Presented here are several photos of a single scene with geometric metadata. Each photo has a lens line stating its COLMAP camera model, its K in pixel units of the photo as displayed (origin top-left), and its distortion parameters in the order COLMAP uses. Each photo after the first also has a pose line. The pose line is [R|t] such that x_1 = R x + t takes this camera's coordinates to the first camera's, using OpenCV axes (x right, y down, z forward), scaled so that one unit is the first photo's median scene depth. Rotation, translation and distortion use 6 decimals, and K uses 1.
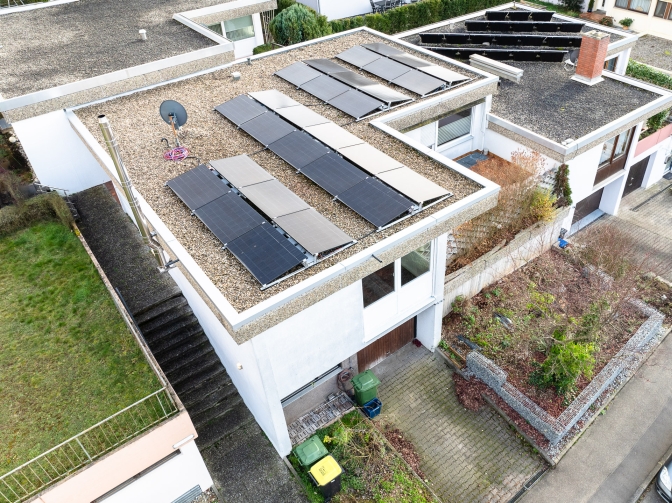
lens RADIAL K [[539.0, 0, 383.1], [0, 539.0, 250.0], [0, 0, 1]] dist [-0.040446, -0.000887]
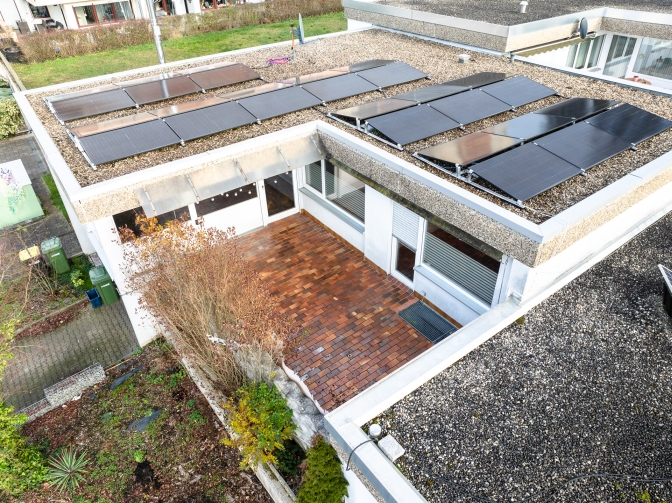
lens RADIAL K [[472.5, 0, 336.0], [0, 472.5, 251.5], [0, 0, 1]] dist [-0.035497, -0.001199]
pose [[-0.039851, 0.602988, -0.796754, 0.531569], [-0.609026, 0.617493, 0.497784, -0.424451], [0.792148, 0.505081, 0.342628, 0.838060]]
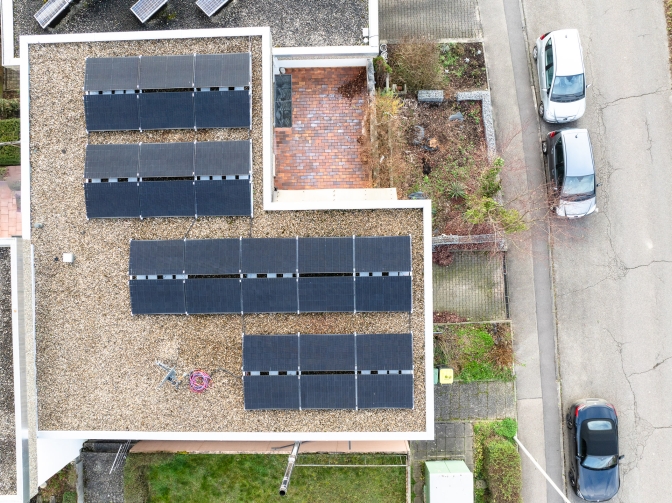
lens RADIAL K [[472.5, 0, 336.0], [0, 472.5, 251.5], [0, 0, 1]] dist [-0.035497, -0.001199]
pose [[0.614579, -0.788851, -0.002340, -0.003317], [0.509298, 0.394516, 0.764835, -0.761636], [-0.602418, -0.471243, 0.644223, 0.297057]]
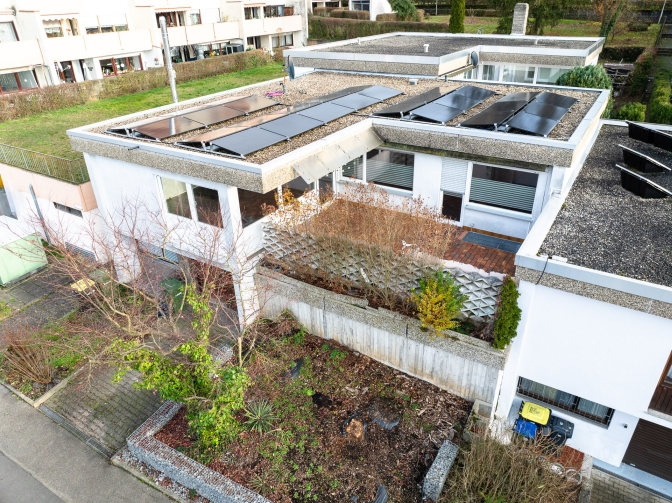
lens RADIAL K [[472.5, 0, 336.0], [0, 472.5, 251.5], [0, 0, 1]] dist [-0.035497, -0.001199]
pose [[0.324529, 0.468594, -0.821645, 0.704694], [-0.581990, 0.783687, 0.217075, -0.187714], [0.745633, 0.407742, 0.527047, 0.574419]]
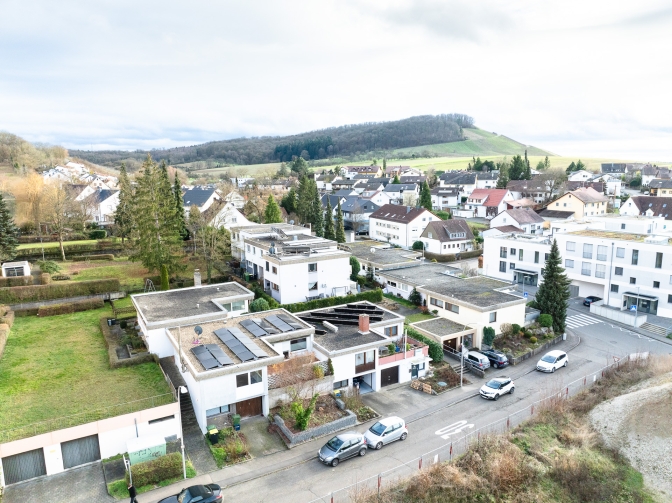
lens RADIAL K [[472.5, 0, 336.0], [0, 472.5, 251.5], [0, 0, 1]] dist [-0.035497, -0.001199]
pose [[0.988082, 0.034540, -0.150003, 0.728437], [-0.103296, 0.871277, -0.479799, 0.528857], [0.114121, 0.489575, 0.864461, -1.384965]]
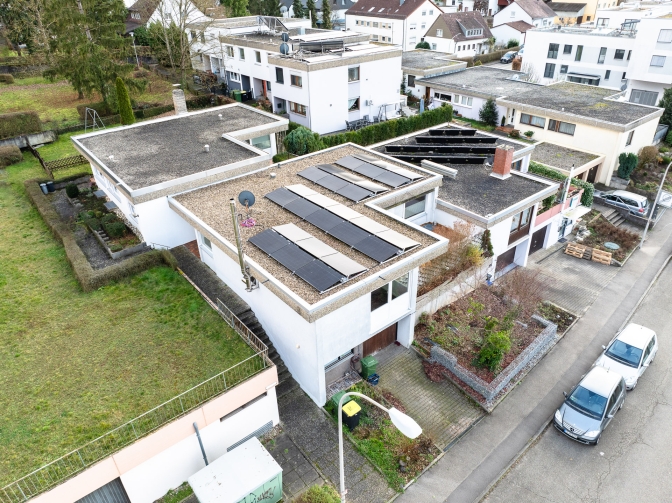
lens RADIAL K [[472.5, 0, 336.0], [0, 472.5, 251.5], [0, 0, 1]] dist [-0.035497, -0.001199]
pose [[0.999976, -0.005769, 0.003717, -0.109777], [0.006238, 0.989892, -0.141683, 0.096066], [-0.002862, 0.141702, 0.989905, -0.352775]]
